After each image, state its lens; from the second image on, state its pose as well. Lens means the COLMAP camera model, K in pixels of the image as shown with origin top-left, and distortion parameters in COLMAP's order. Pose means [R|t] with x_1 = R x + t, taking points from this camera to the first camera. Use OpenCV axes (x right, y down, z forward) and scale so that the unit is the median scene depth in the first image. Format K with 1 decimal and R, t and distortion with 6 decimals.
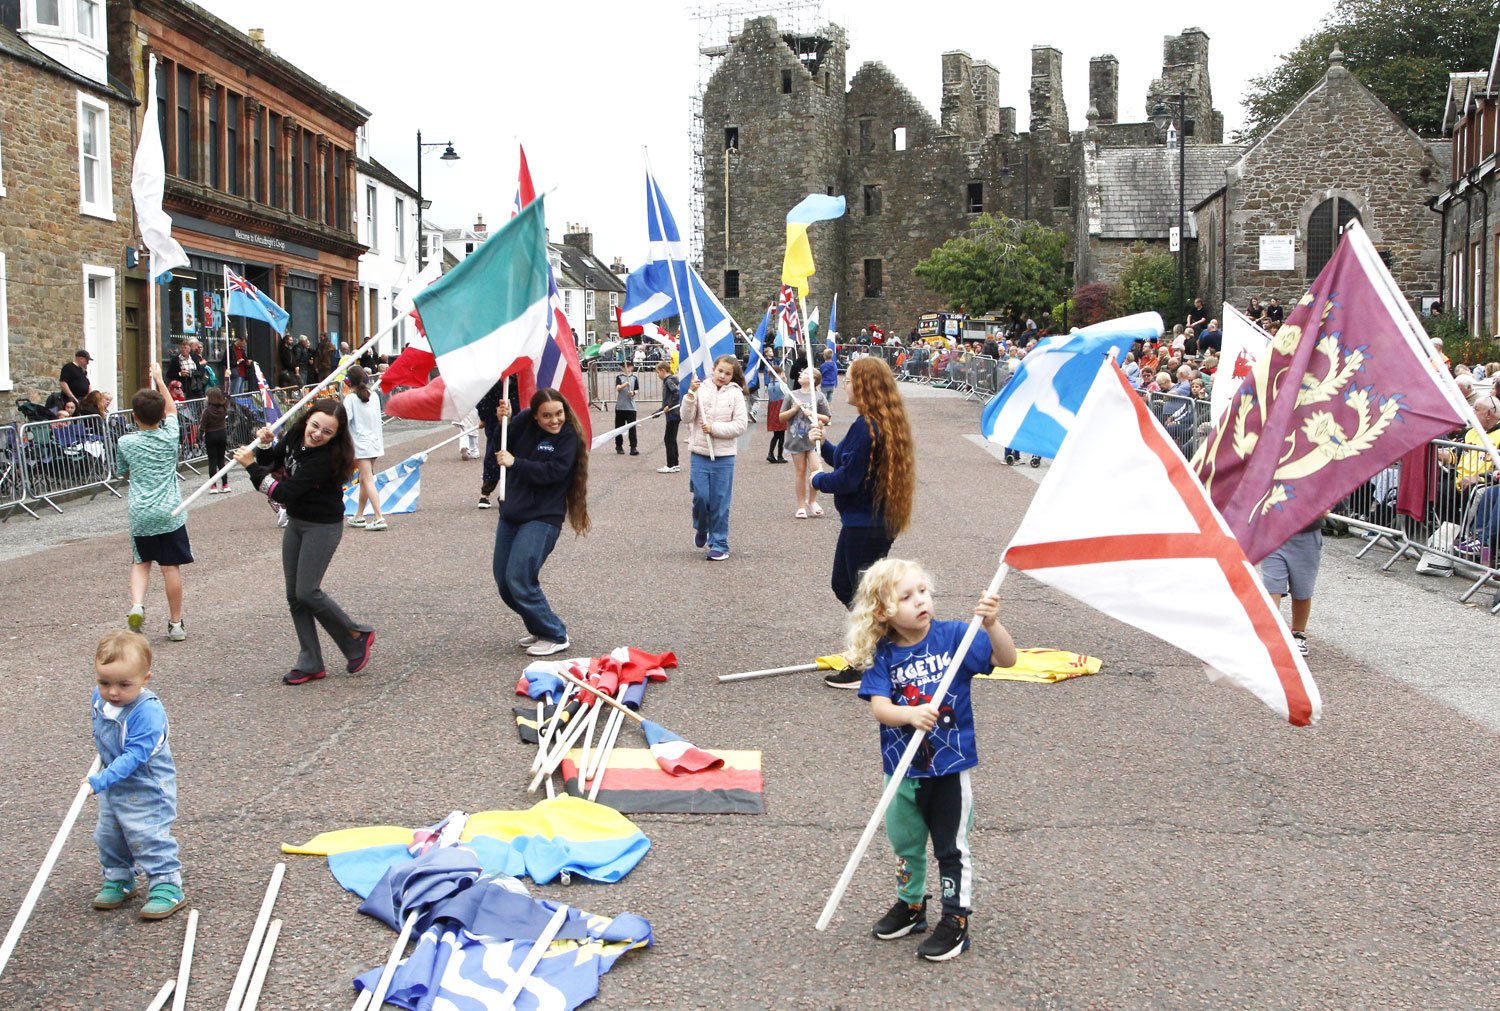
lens RADIAL K [[1632.1, 0, 750.0], [0, 1632.1, 505.5], [0, 0, 1]] dist [-0.090550, 0.132938]
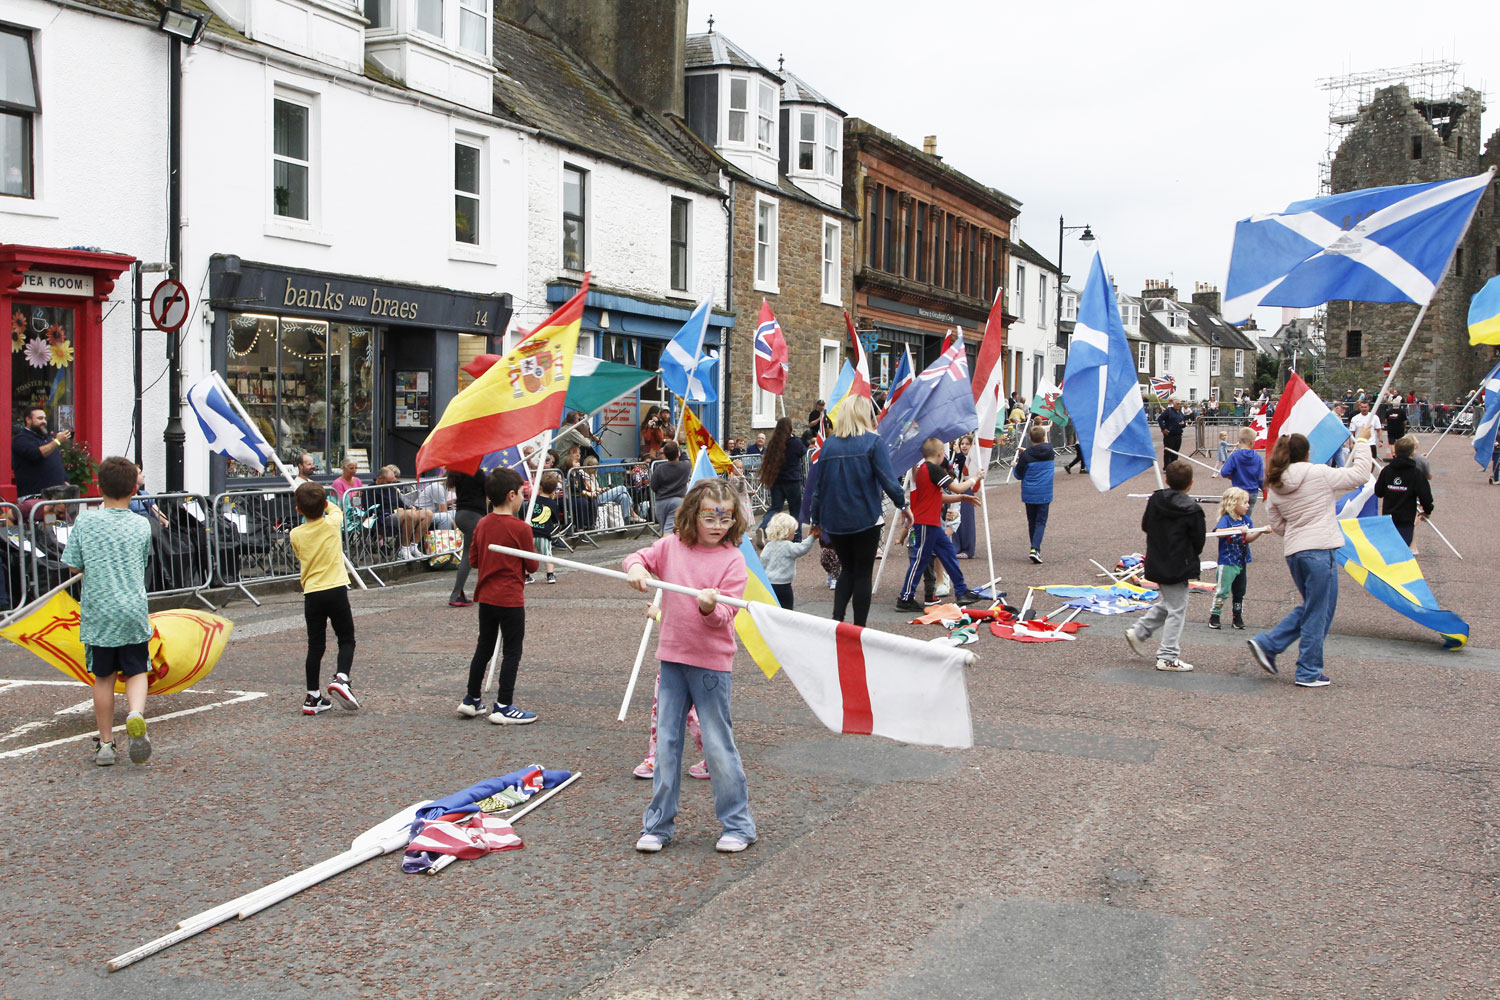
lens RADIAL K [[1637.2, 0, 750.0], [0, 1637.2, 500.0], [0, 0, 1]] dist [-0.049413, 0.030128]
pose [[0.929177, 0.036633, -0.367815, 0.031881], [-0.049382, 0.998459, -0.025307, 0.016641], [0.366321, 0.041678, 0.929555, -0.196126]]
